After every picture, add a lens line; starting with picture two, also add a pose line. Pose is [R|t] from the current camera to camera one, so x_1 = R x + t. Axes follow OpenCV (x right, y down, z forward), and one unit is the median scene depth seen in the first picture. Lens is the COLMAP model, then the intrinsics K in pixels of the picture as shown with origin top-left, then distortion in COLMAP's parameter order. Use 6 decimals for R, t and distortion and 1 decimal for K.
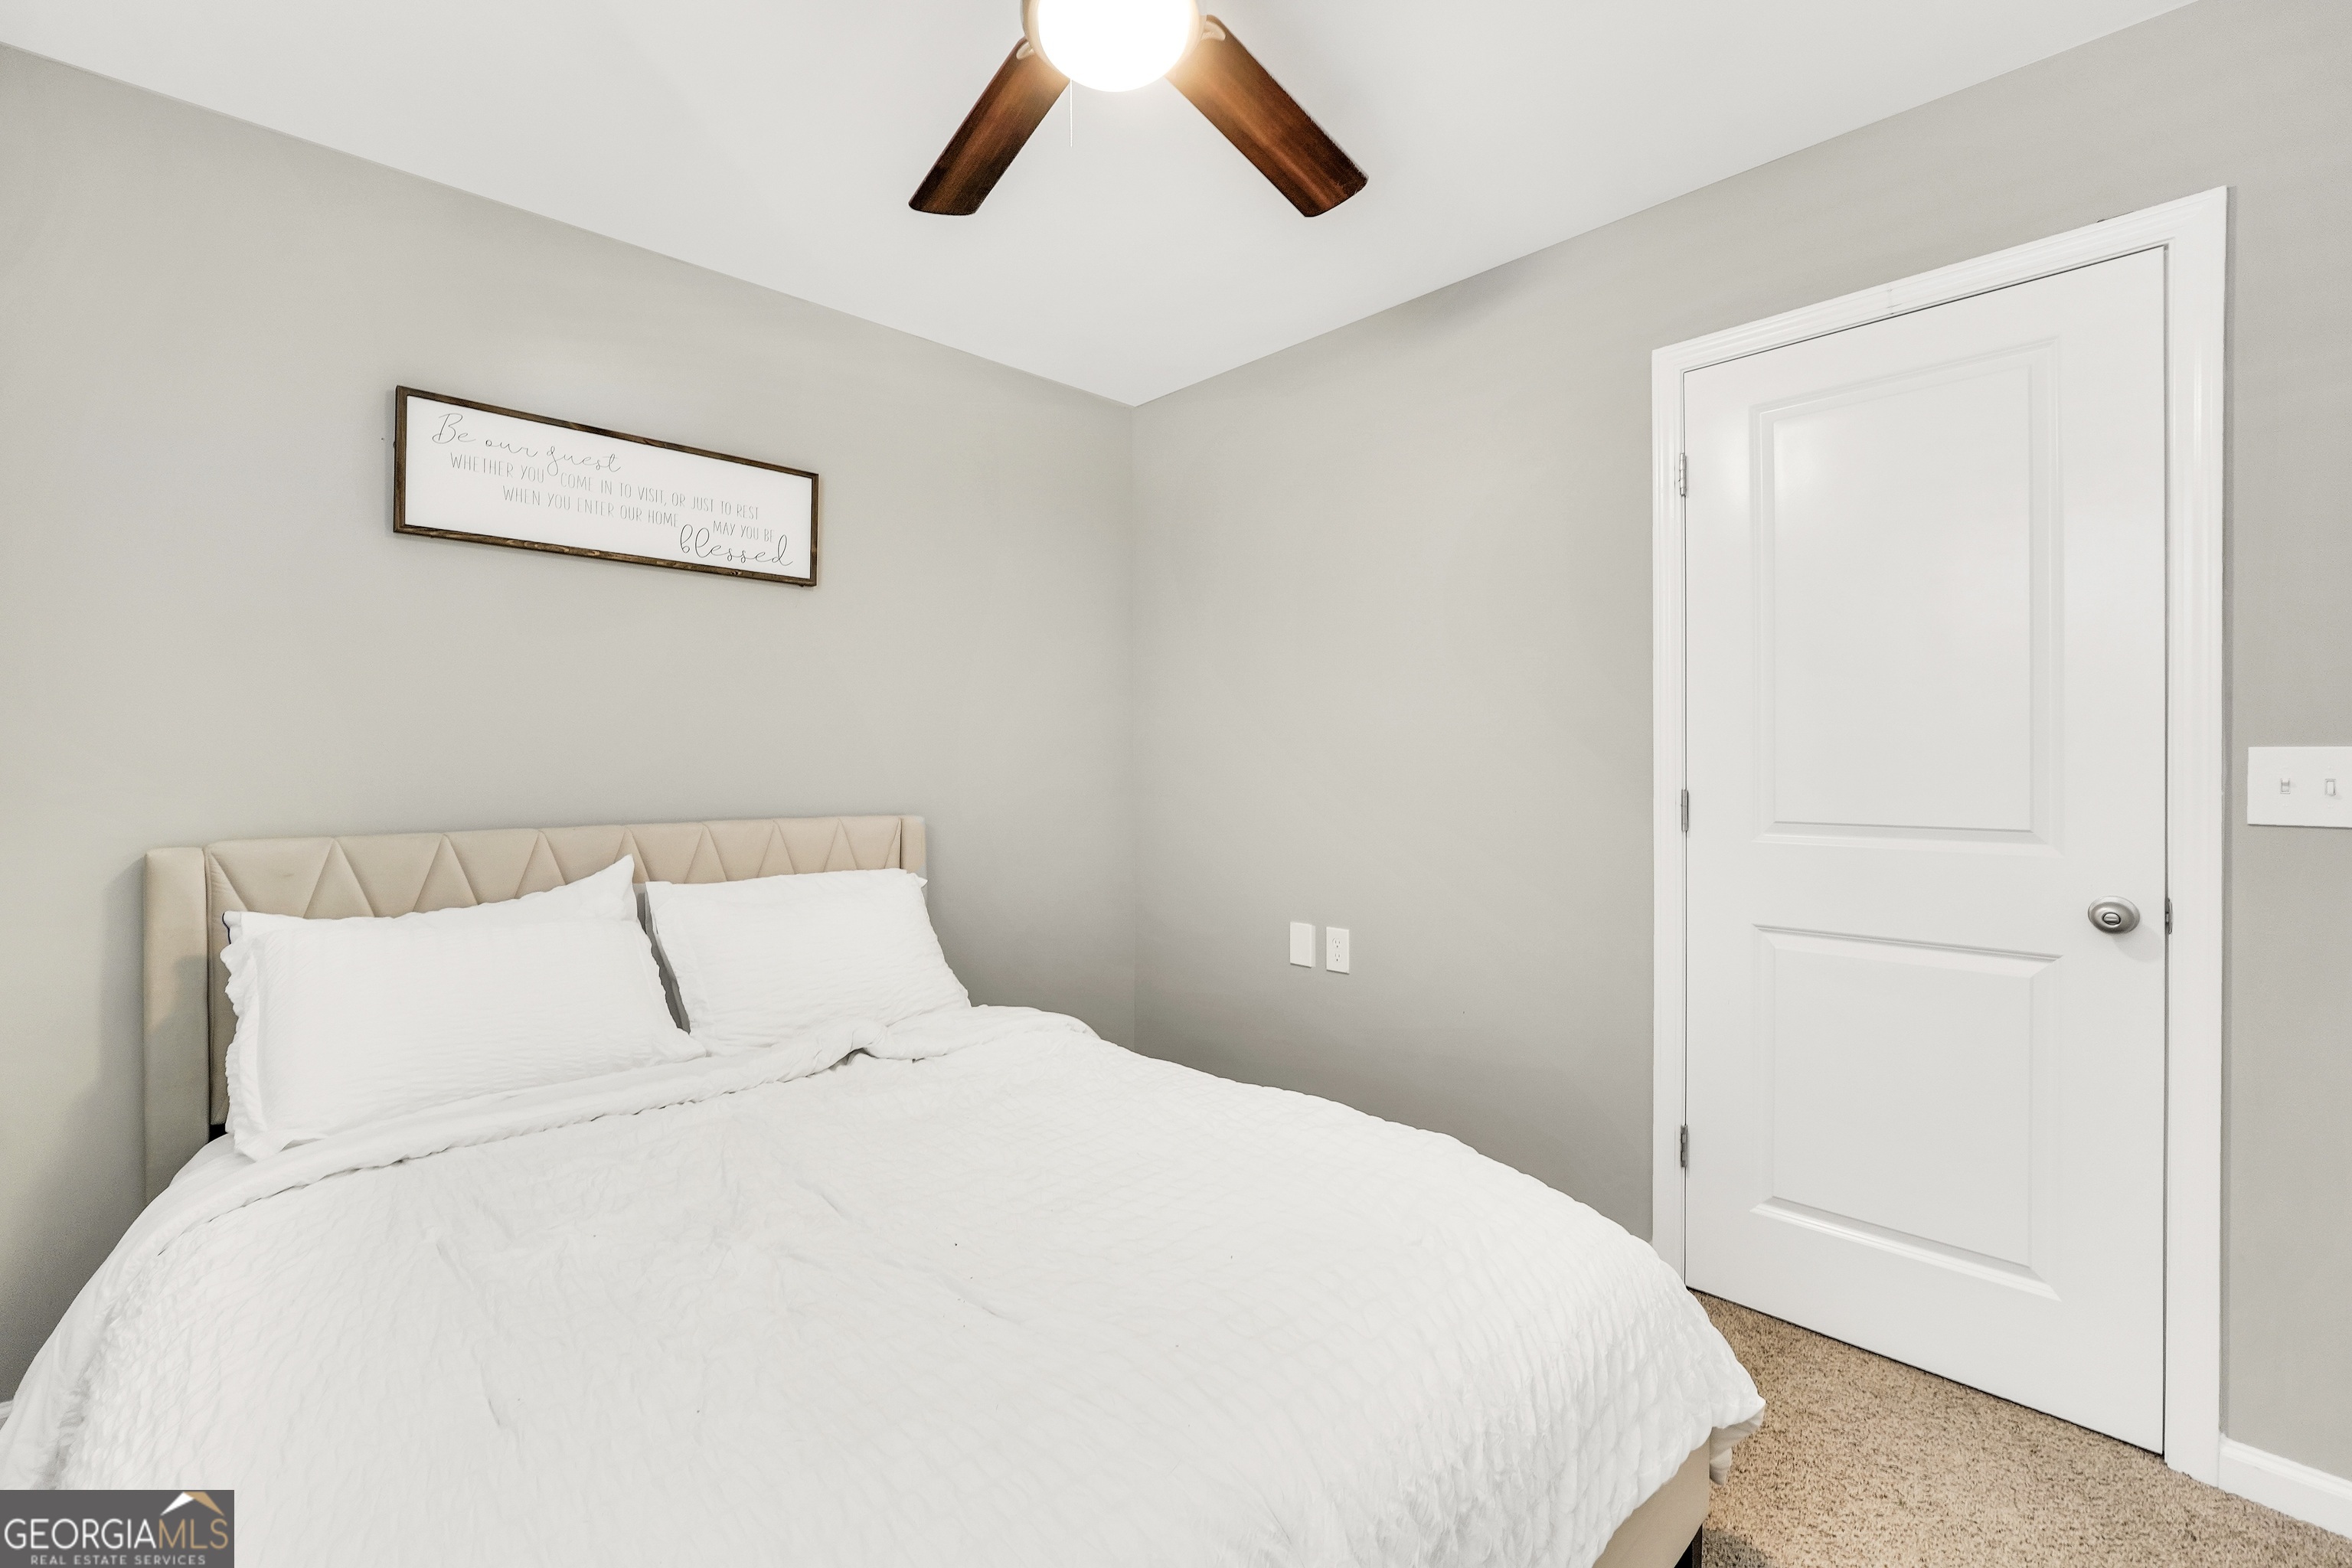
lens RADIAL K [[999.8, 0, 1159.7], [0, 999.8, 783.7], [0, 0, 1]] dist [-0.018537, 0.007371]
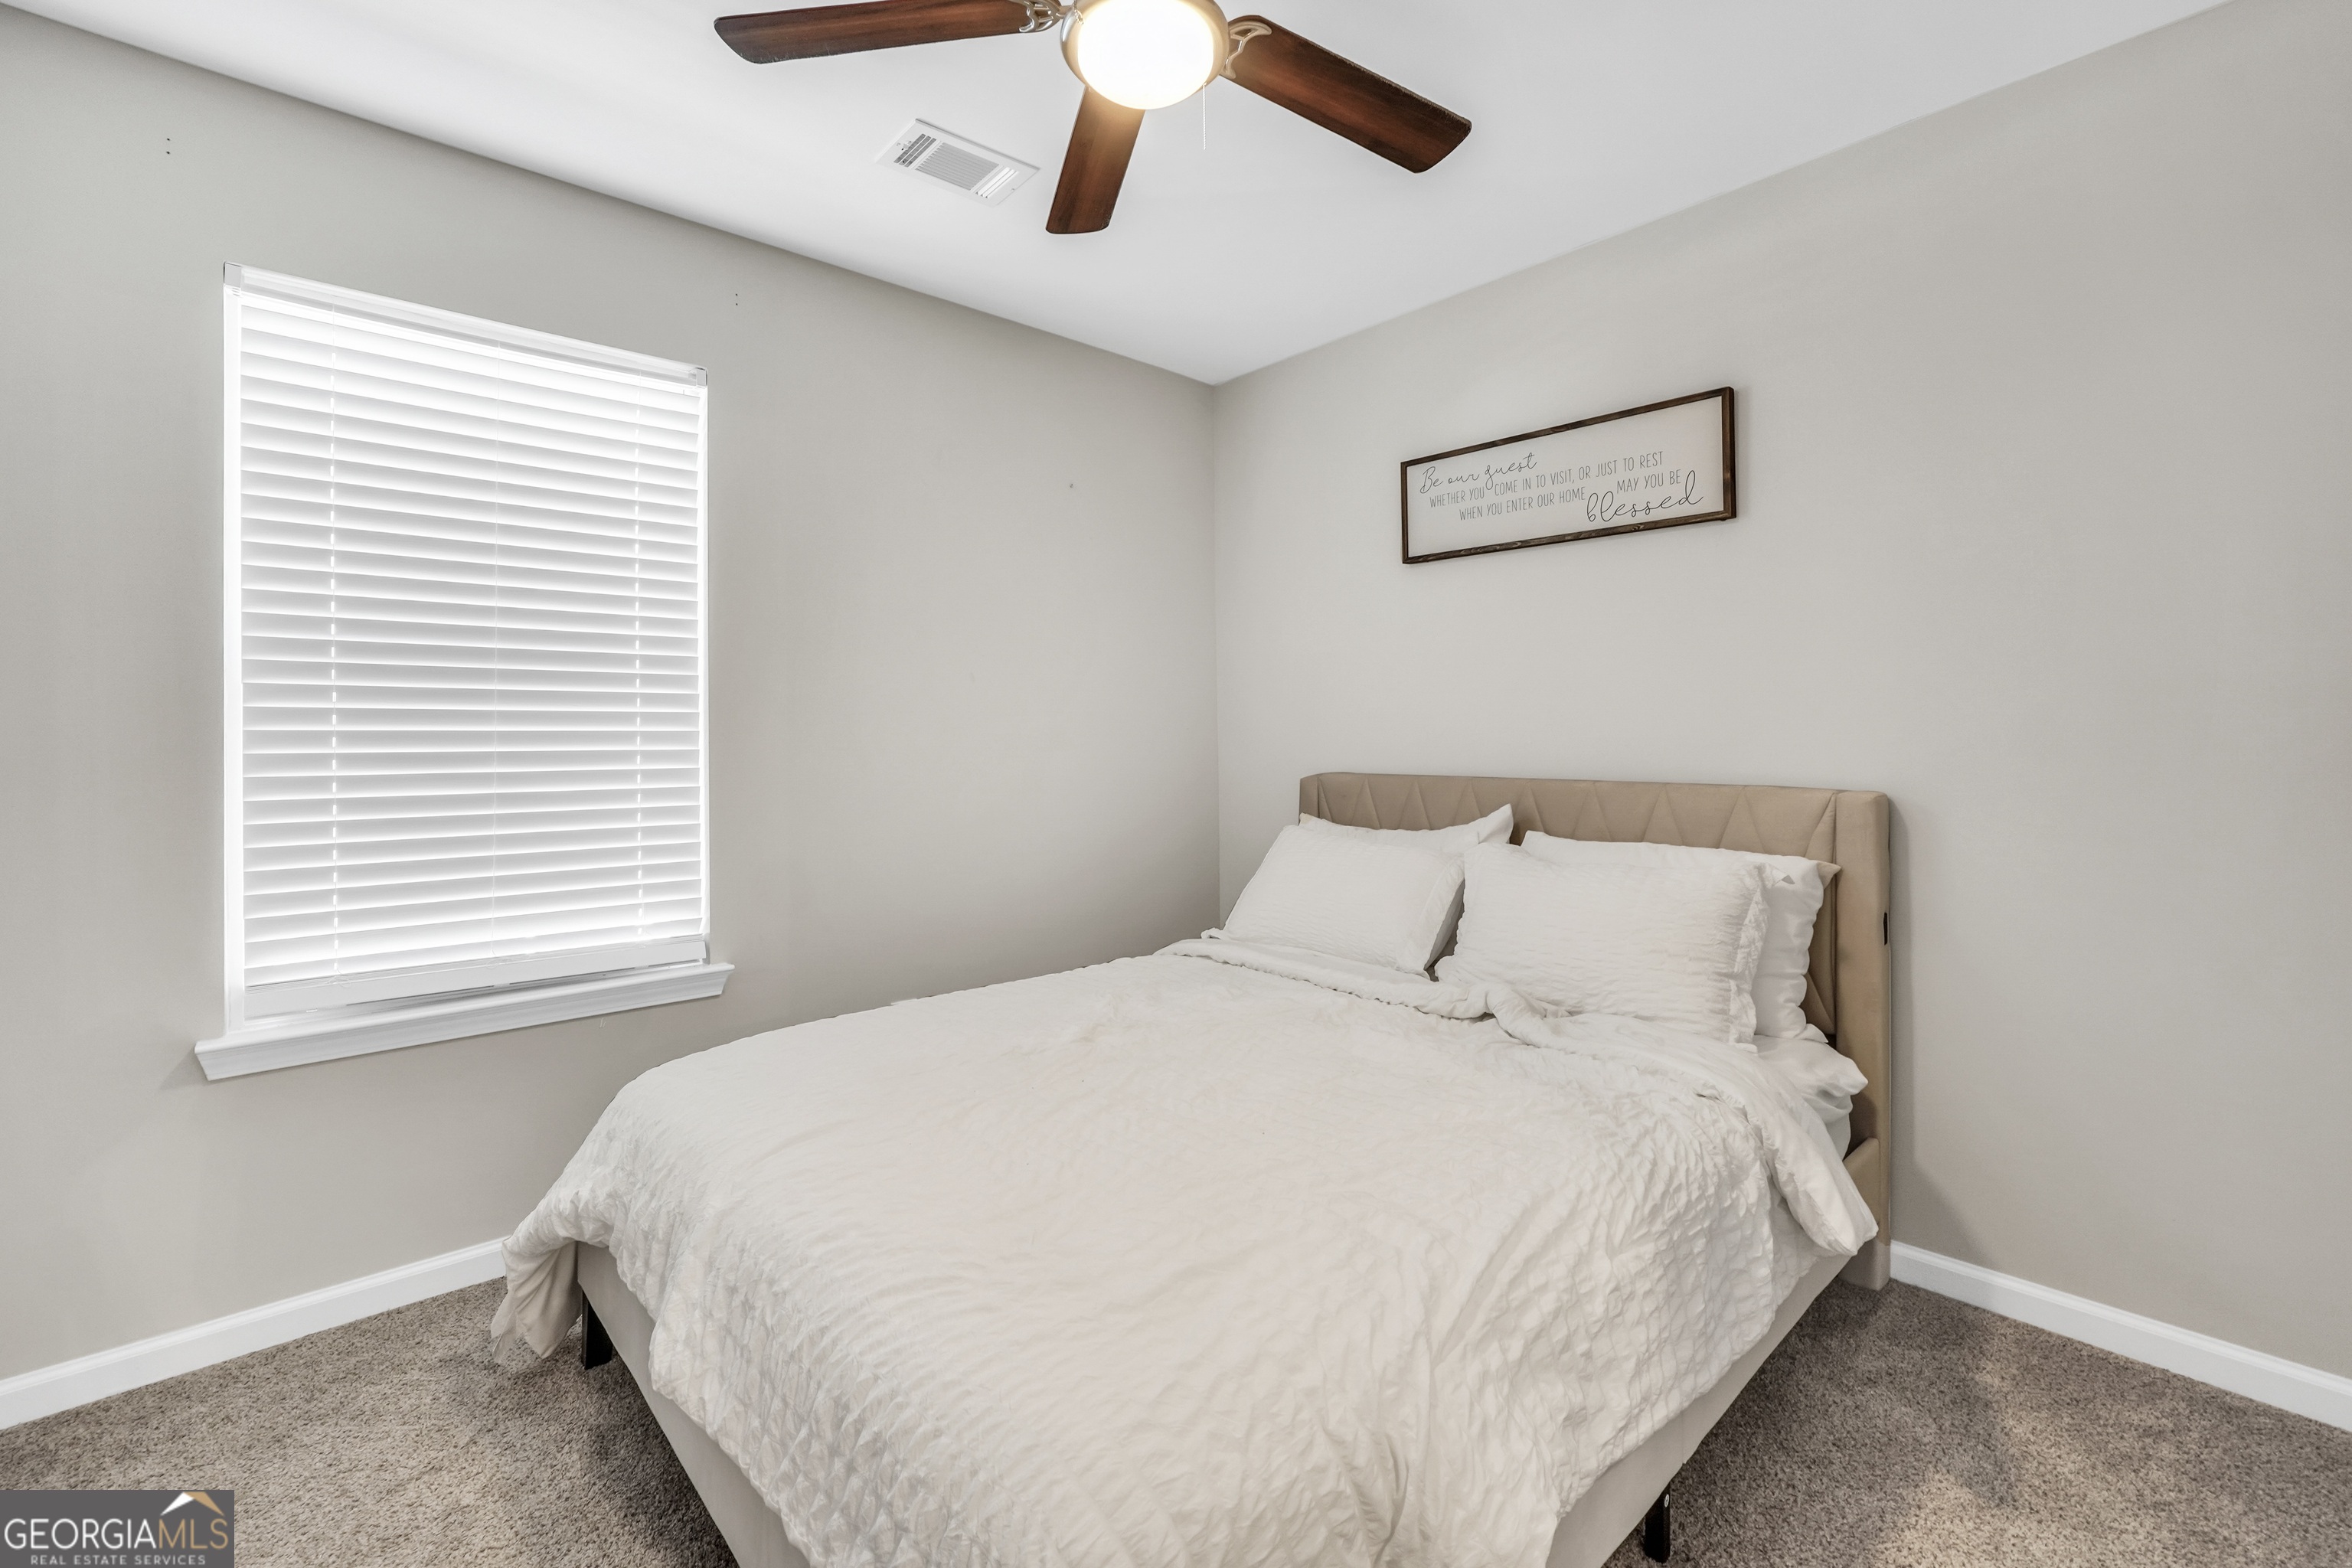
lens RADIAL K [[1003.3, 0, 1168.9], [0, 1003.3, 751.0], [0, 0, 1]] dist [-0.019432, 0.007545]
pose [[-0.009174, 0.019921, -0.999759, 0.587943], [-0.008270, 0.999766, 0.019997, -0.008196], [0.999924, 0.008452, -0.009007, 0.574078]]
